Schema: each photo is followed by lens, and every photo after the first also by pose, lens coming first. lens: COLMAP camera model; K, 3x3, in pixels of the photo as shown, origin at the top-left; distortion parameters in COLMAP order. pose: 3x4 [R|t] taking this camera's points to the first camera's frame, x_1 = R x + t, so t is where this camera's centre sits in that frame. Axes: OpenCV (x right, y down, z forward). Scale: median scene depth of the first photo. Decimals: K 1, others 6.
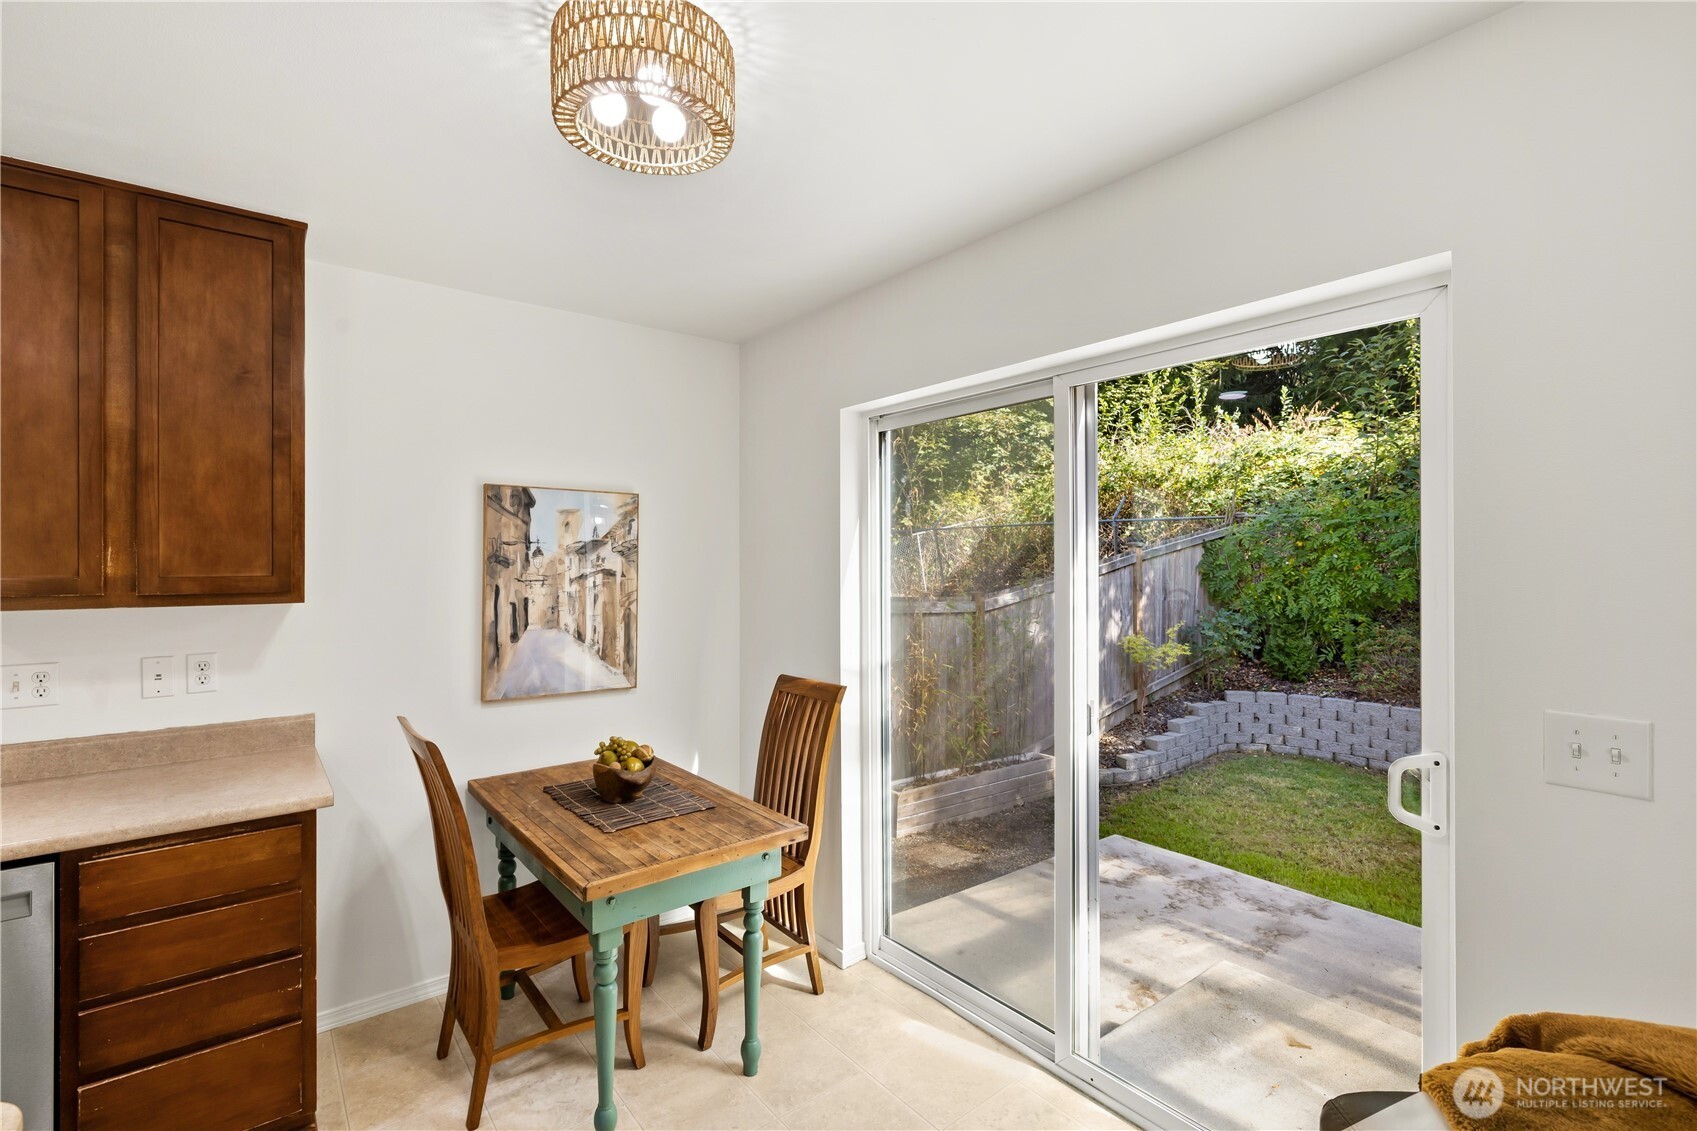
lens RADIAL K [[769.4, 0, 833.6], [0, 769.4, 556.4], [0, 0, 1]] dist [-0.004814, 0.001017]
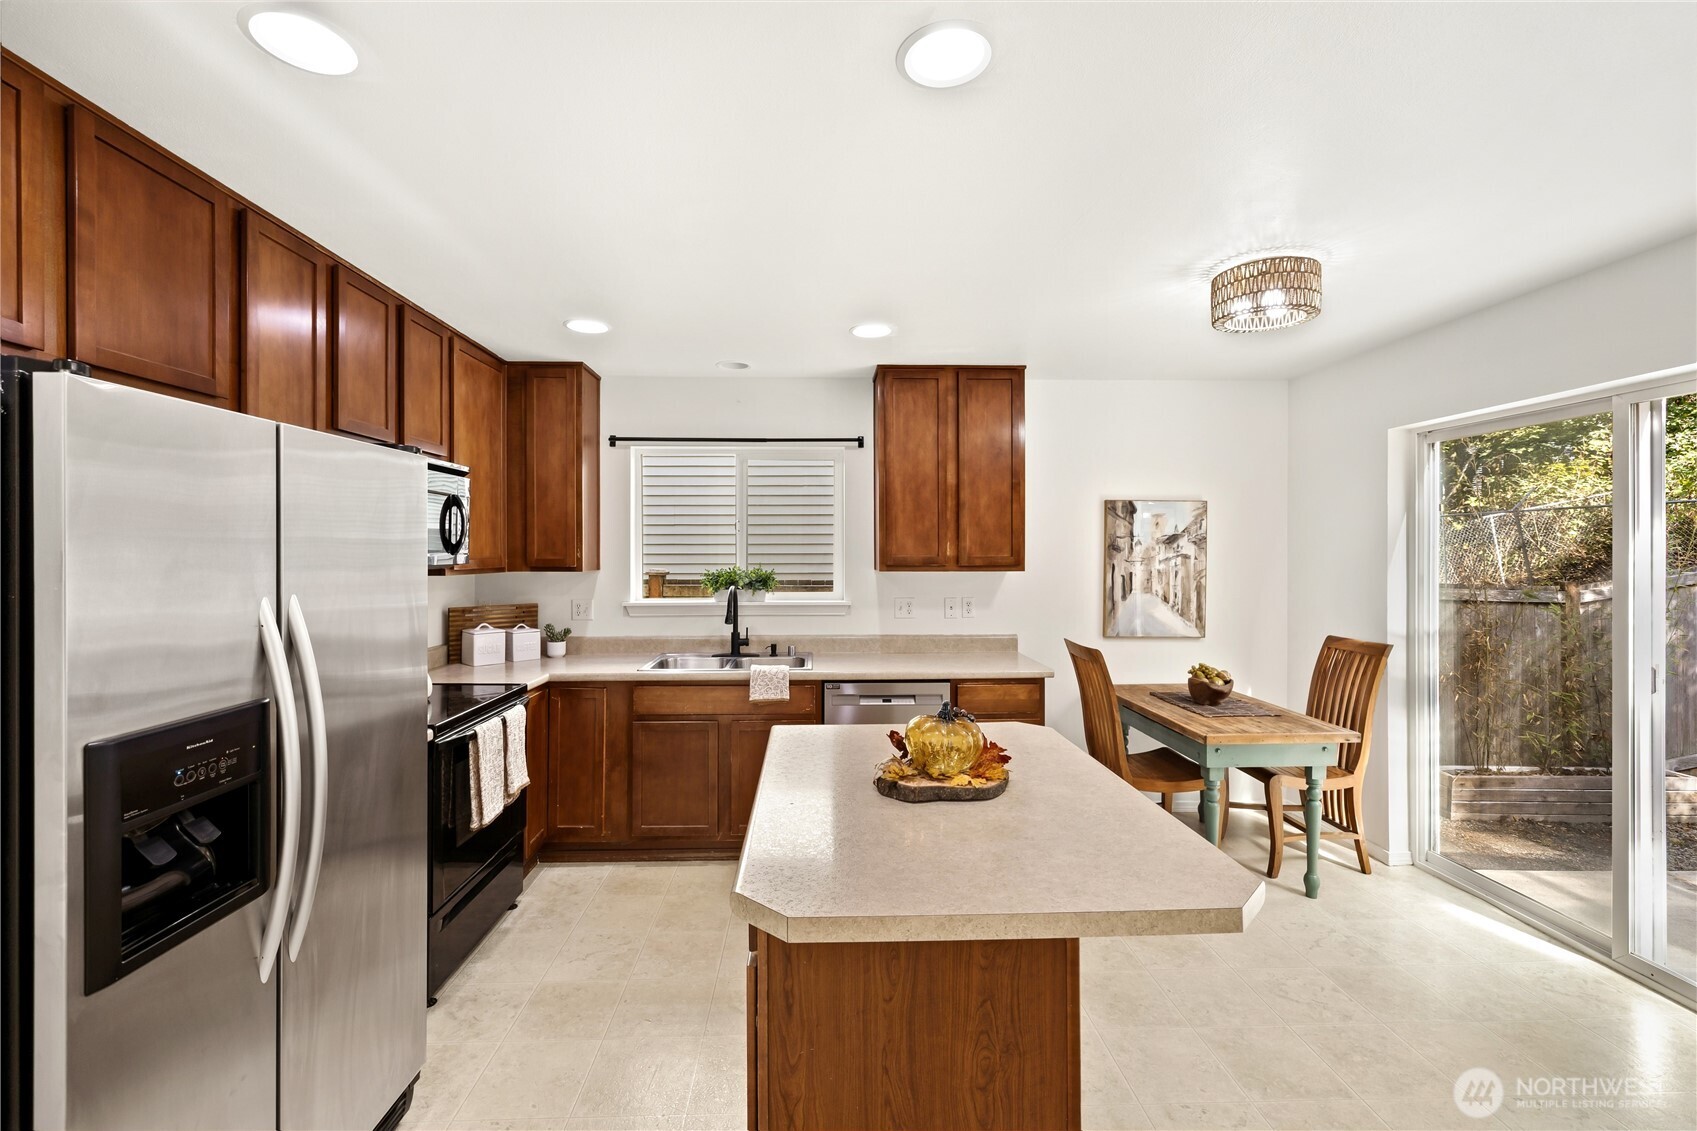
lens RADIAL K [[721.6, 0, 837.5], [0, 721.6, 555.3], [0, 0, 1]] dist [0.002033, 0.001021]
pose [[0.808443, 0.002618, -0.588568, -0.023802], [0.005697, 0.999908, 0.012273, -0.001488], [0.588546, -0.013275, 0.808354, -0.527064]]
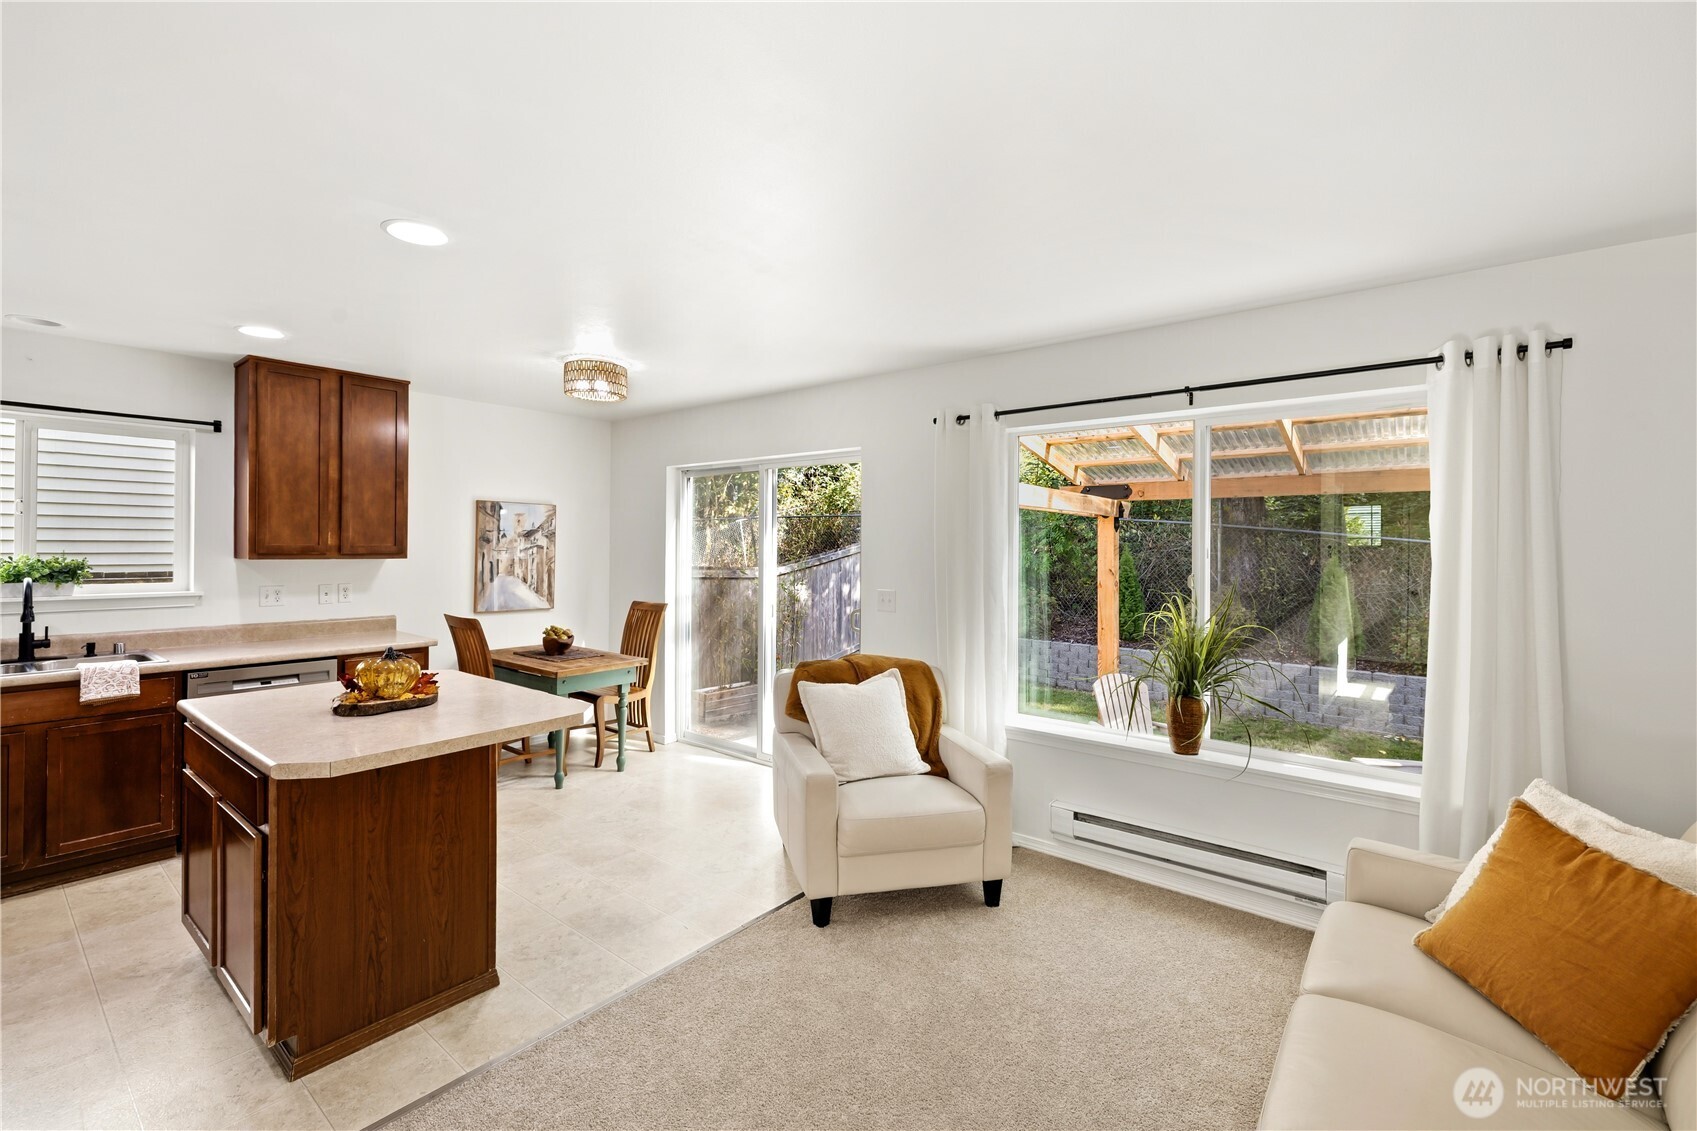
lens RADIAL K [[721.6, 0, 830.7], [0, 721.6, 547.8], [0, 0, 1]] dist [0.002033, 0.001021]
pose [[0.975754, 0.009652, 0.218658, 0.018074], [-0.012243, 0.999870, 0.010494, -0.004322], [-0.218528, -0.012916, 0.975745, -0.961364]]
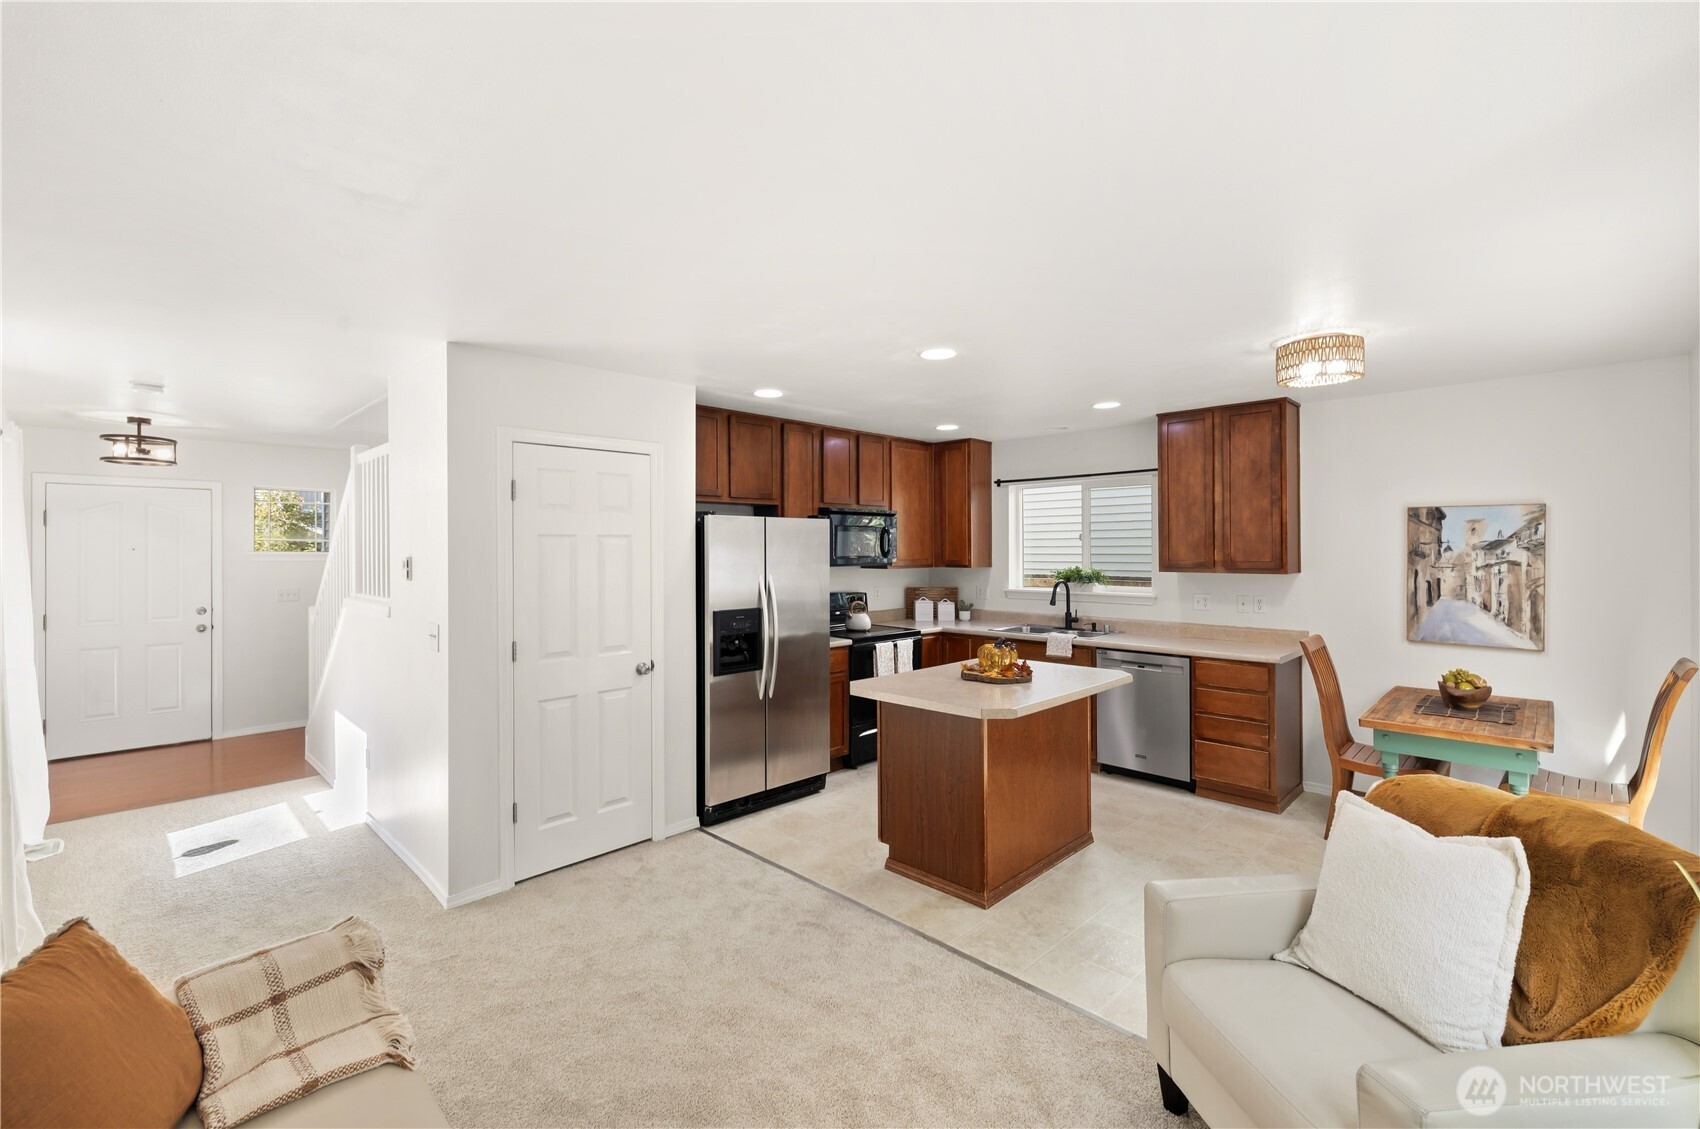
lens RADIAL K [[722.9, 0, 851.9], [0, 722.9, 555.2], [0, 0, 1]] dist [0.002033, 0.001021]
pose [[0.143783, 0.010173, -0.989557, 0.891222], [0.012484, 0.999849, 0.012093, -0.025842], [0.989531, -0.014092, 0.143634, -0.388136]]
